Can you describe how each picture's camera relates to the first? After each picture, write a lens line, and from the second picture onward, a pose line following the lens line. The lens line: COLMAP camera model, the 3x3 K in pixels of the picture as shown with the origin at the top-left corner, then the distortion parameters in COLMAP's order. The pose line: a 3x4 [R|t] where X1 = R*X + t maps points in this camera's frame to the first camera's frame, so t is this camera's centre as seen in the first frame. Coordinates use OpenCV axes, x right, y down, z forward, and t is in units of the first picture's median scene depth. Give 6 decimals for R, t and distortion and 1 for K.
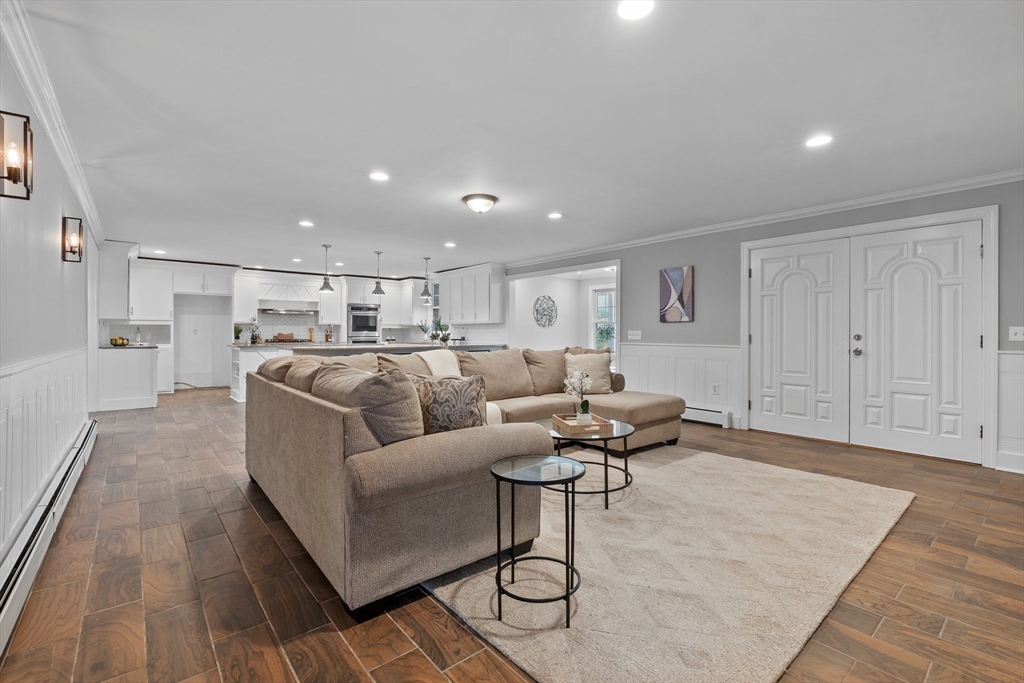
lens RADIAL K [[456.8, 0, 515.7], [0, 456.8, 334.9], [0, 0, 1]] dist [-0.001594, -0.000021]
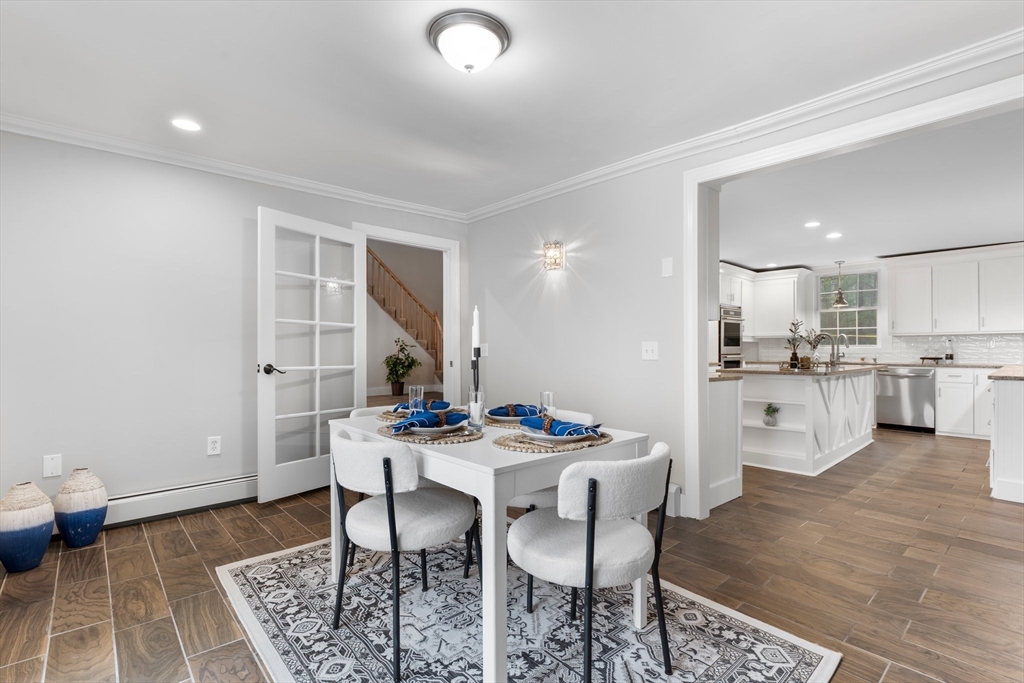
lens RADIAL K [[481.8, 0, 511.5], [0, 481.8, 348.2], [0, 0, 1]] dist [-0.005494, -0.000637]
pose [[0.999722, -0.002197, 0.023464, -0.794751], [0.002319, 0.999984, -0.005173, -0.002149], [-0.023452, 0.005226, 0.999711, 0.354710]]
